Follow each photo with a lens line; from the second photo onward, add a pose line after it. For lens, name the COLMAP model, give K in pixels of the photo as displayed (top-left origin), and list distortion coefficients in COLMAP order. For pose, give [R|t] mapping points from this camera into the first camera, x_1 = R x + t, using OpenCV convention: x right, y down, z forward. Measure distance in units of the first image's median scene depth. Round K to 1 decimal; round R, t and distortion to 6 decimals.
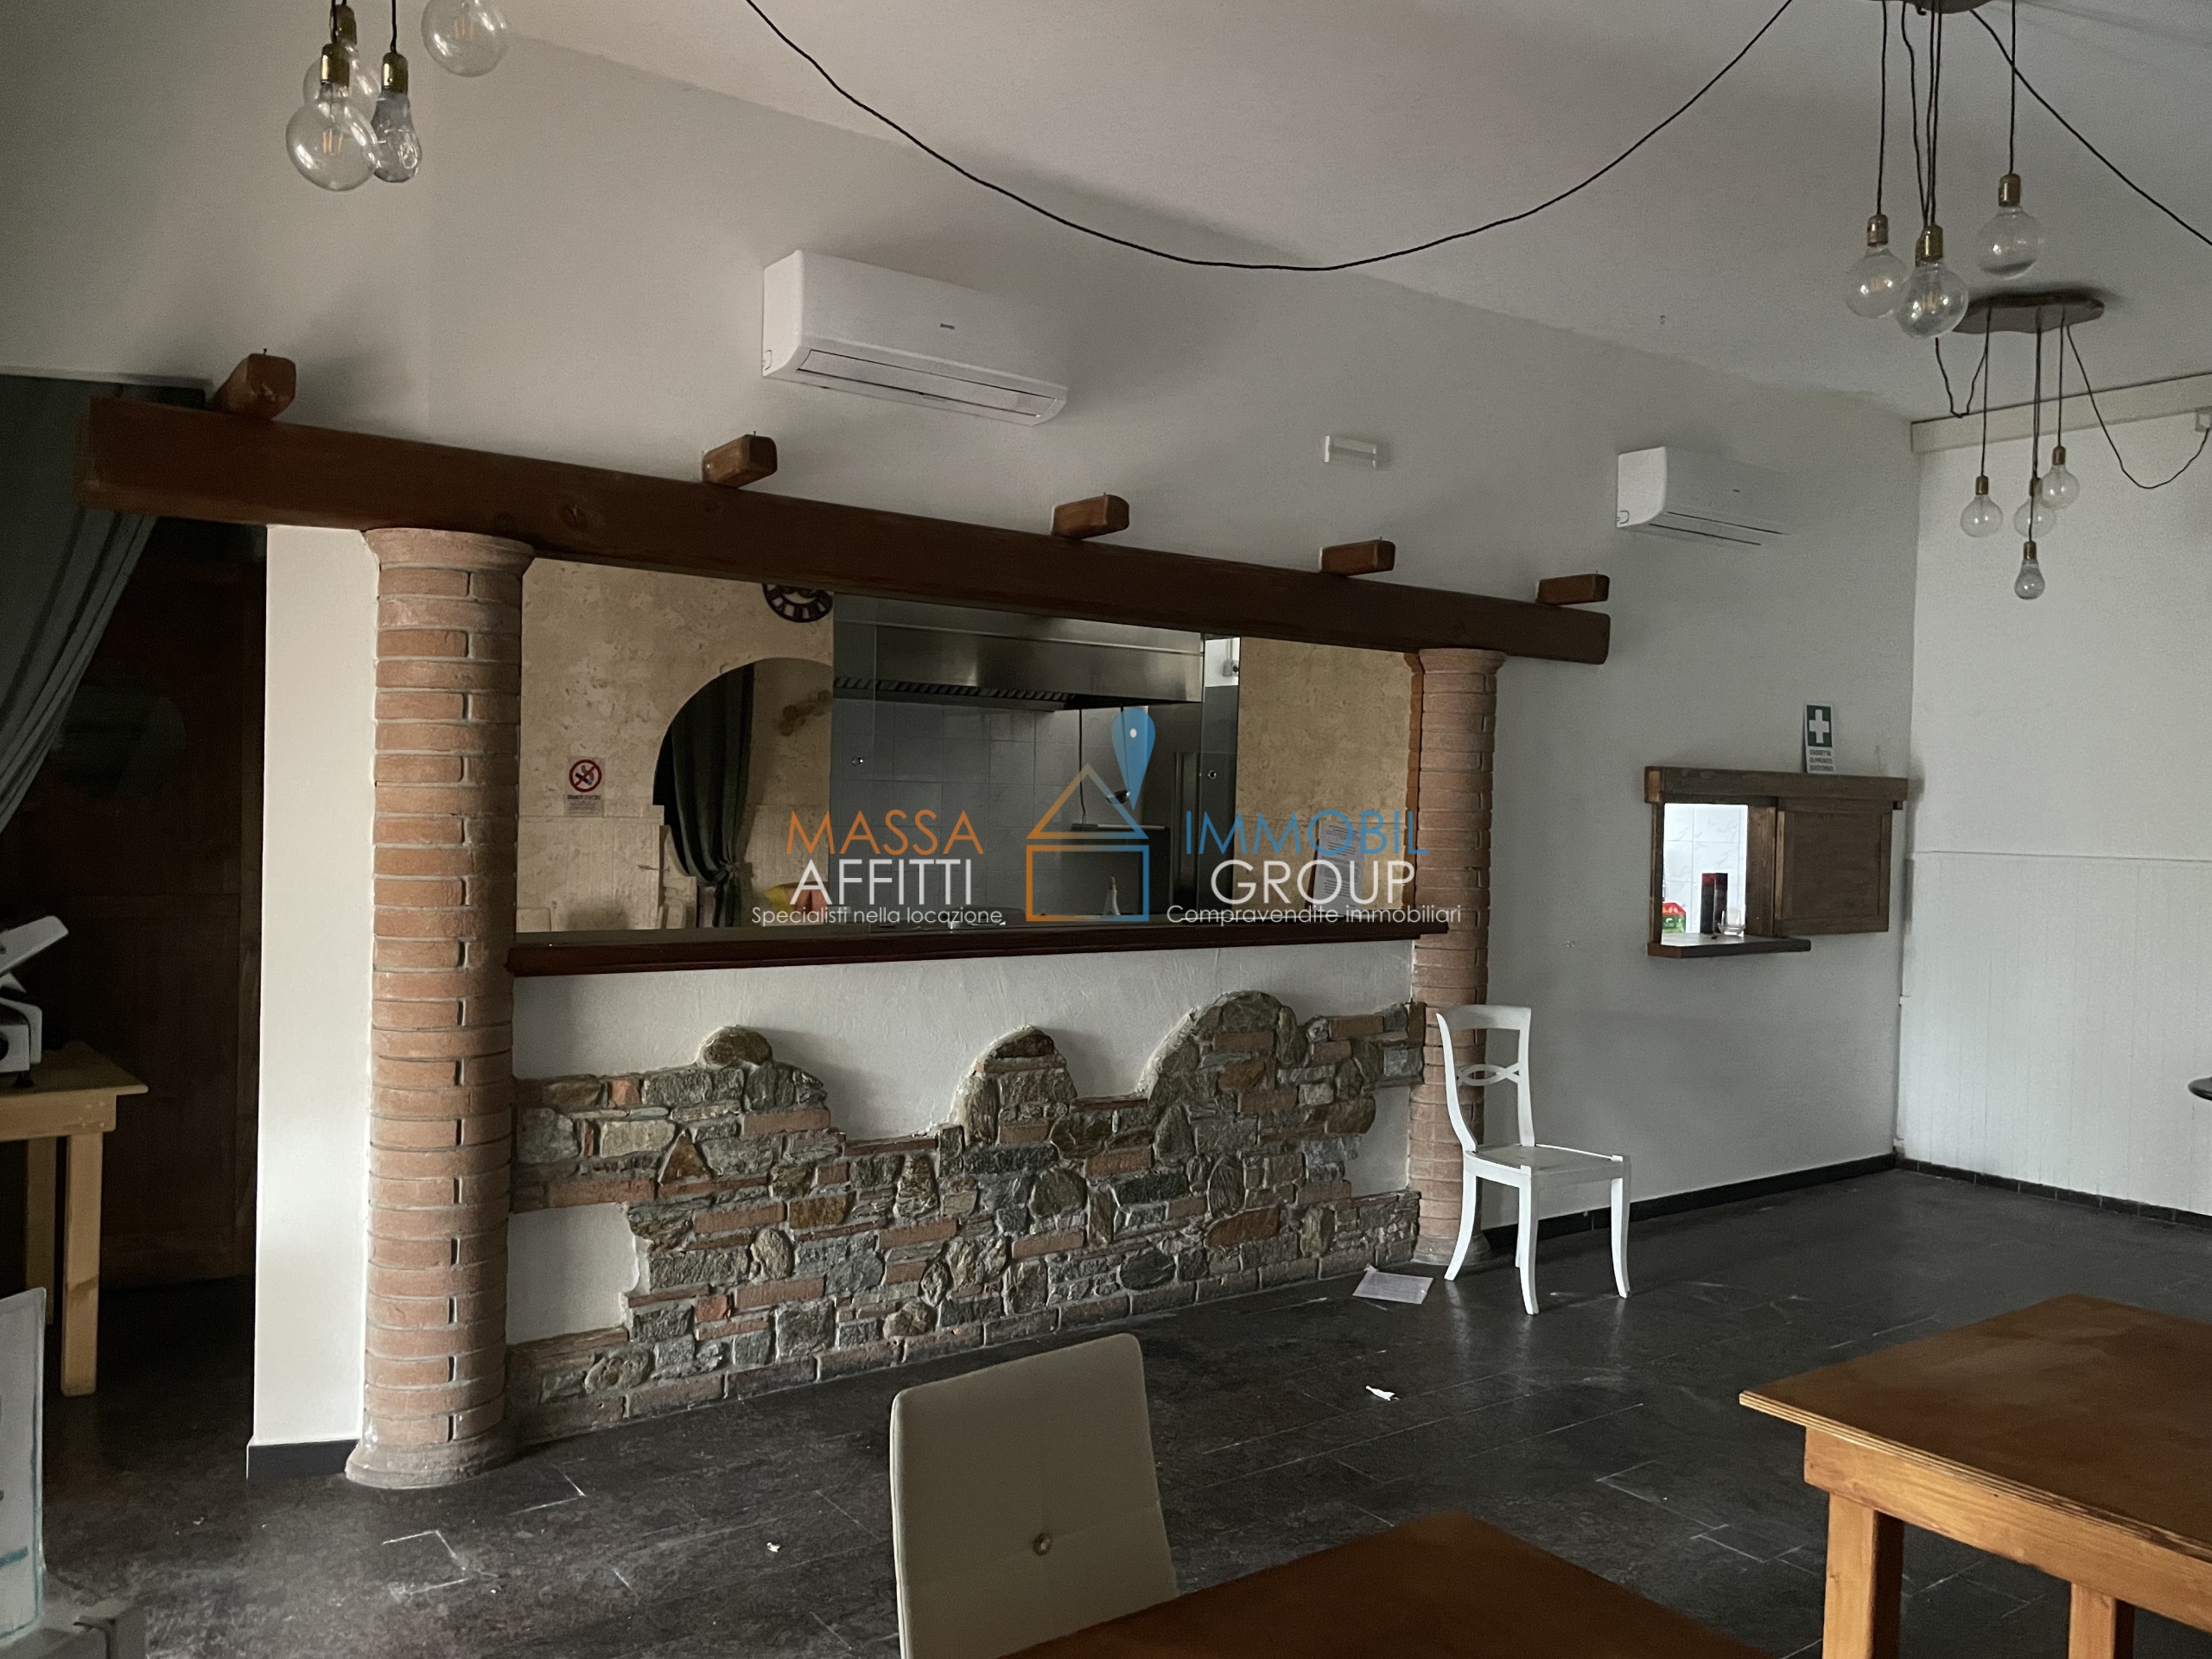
lens RADIAL K [[1648.3, 0, 1106.0], [0, 1648.3, 829.5], [0, 0, 1]] dist [-0.002083, -0.049683]
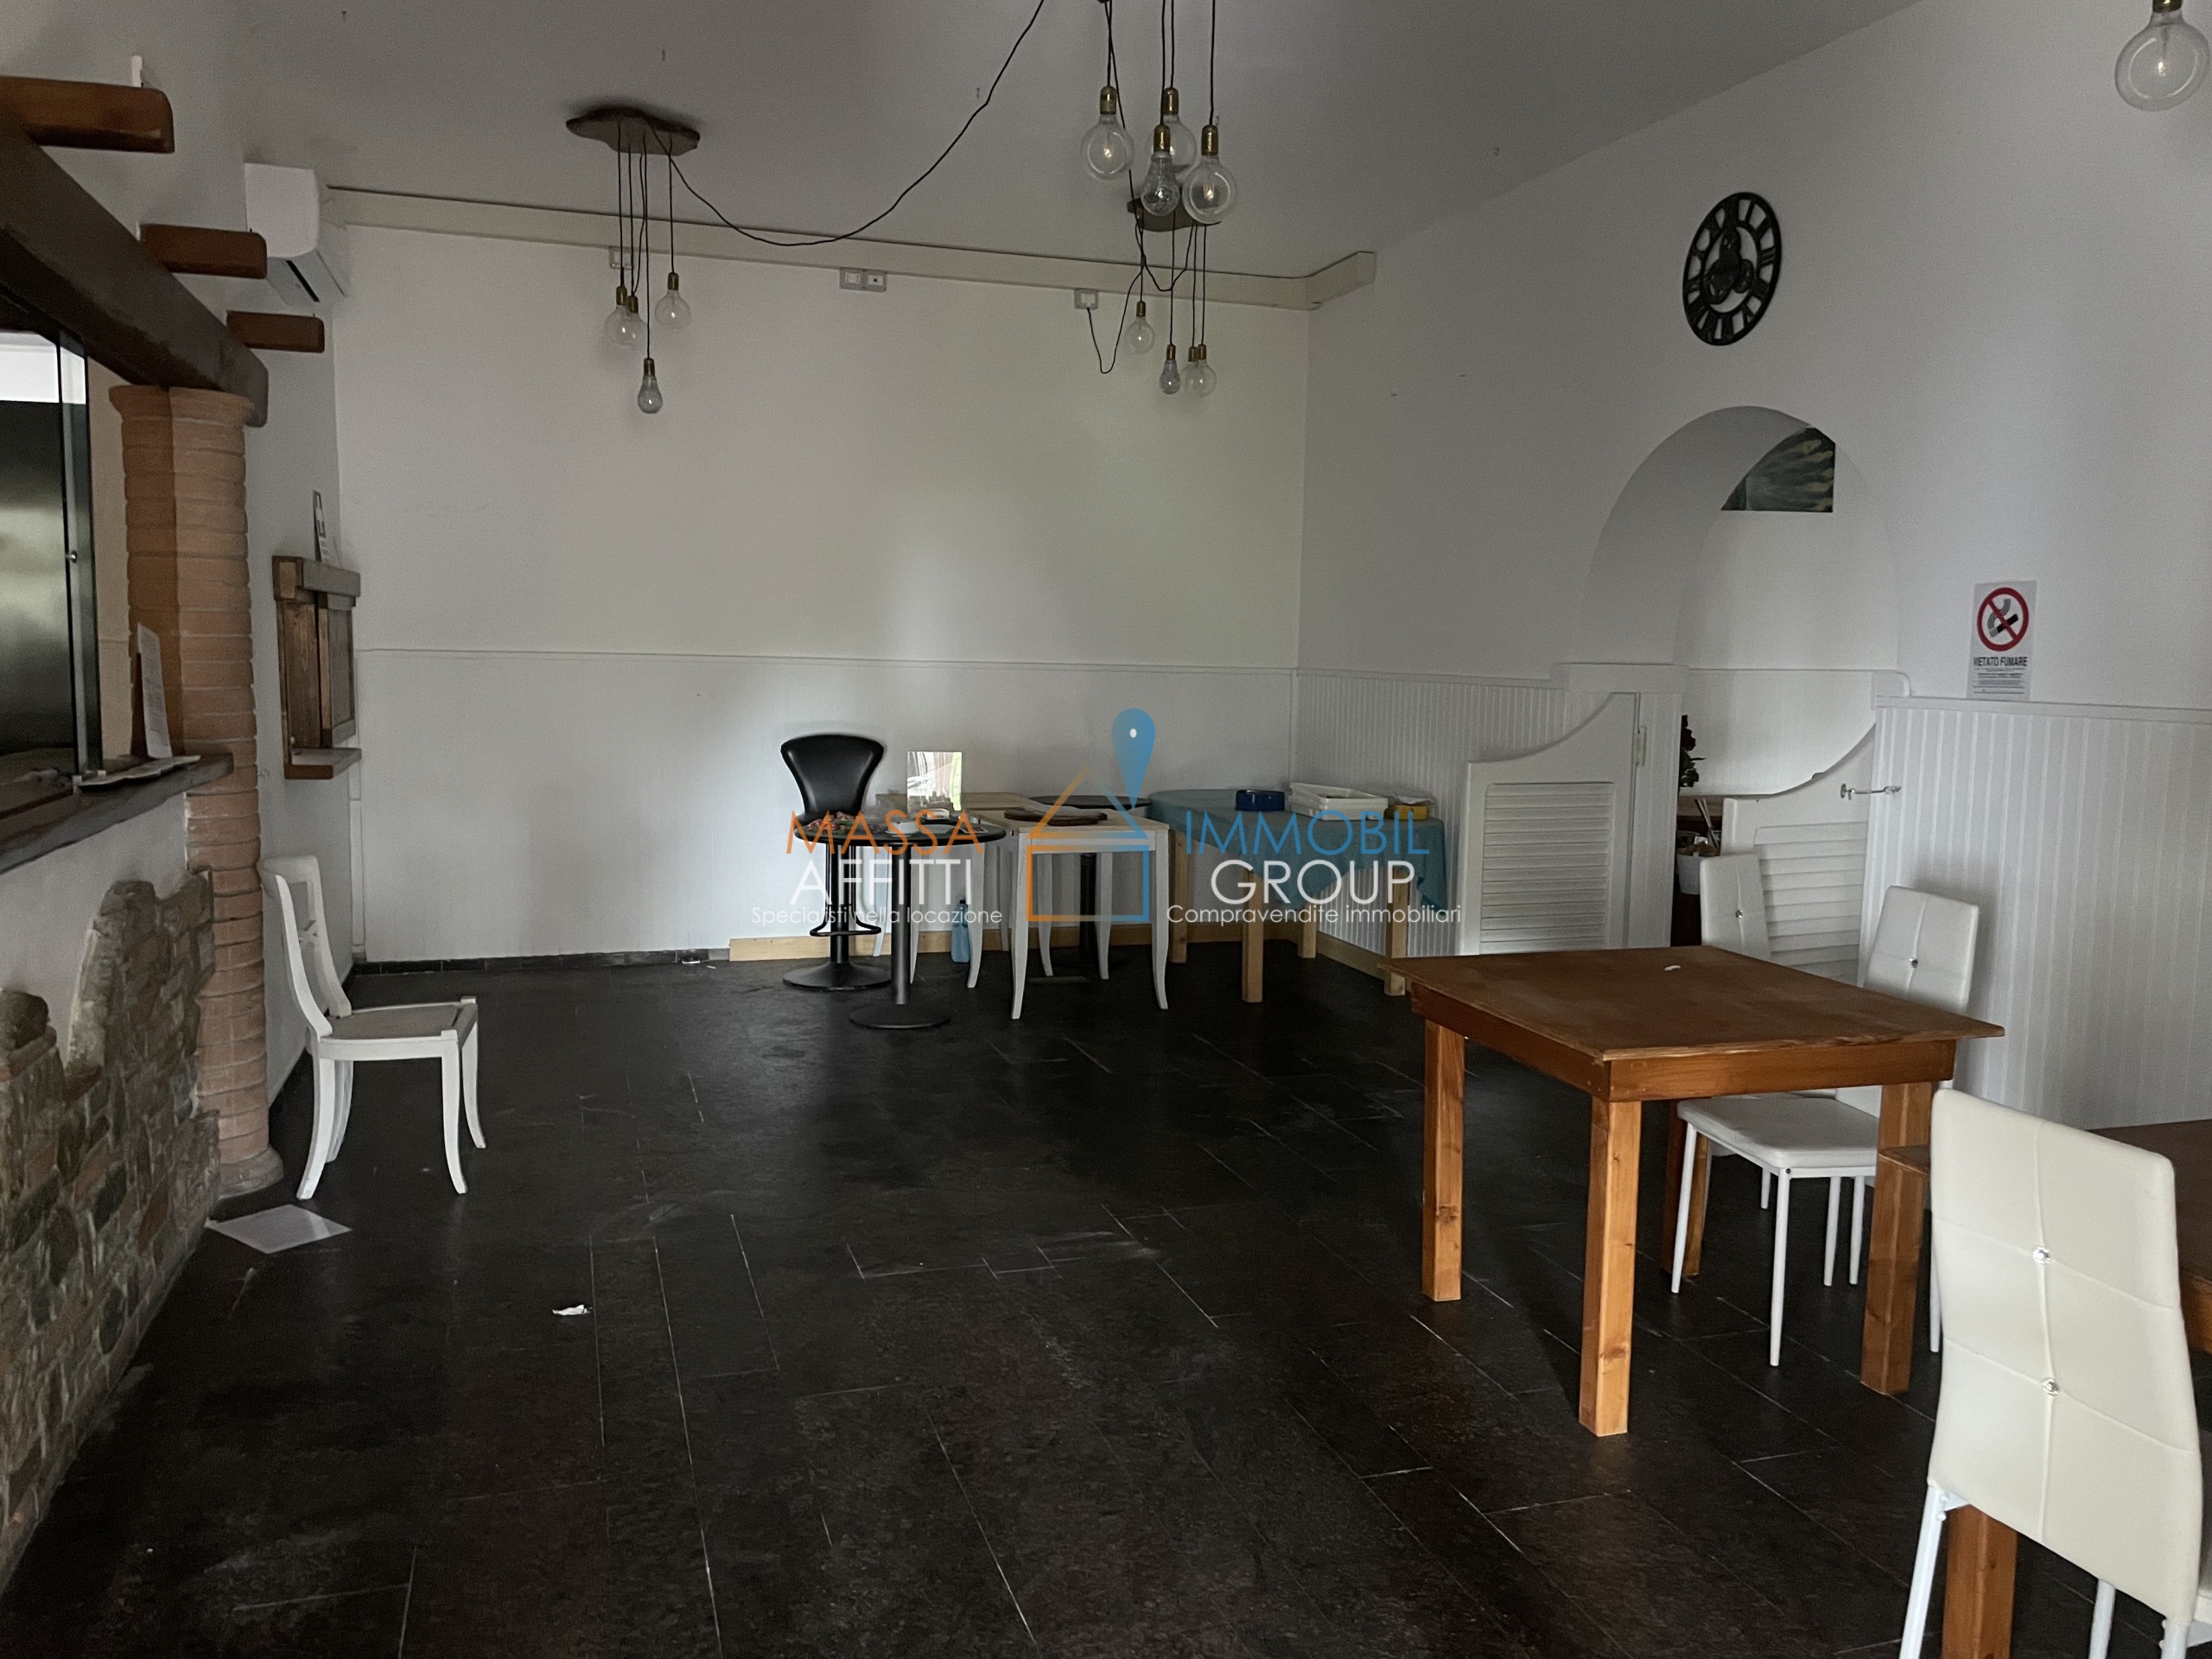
lens RADIAL K [[1644.9, 0, 1106.0], [0, 1644.9, 829.5], [0, 0, 1]] dist [0.029949, -0.000172]
pose [[0.296507, -0.126741, 0.946583, -0.417688], [-0.000120, 0.991150, 0.132745, -0.013942], [-0.955031, -0.039473, 0.293868, 0.390463]]
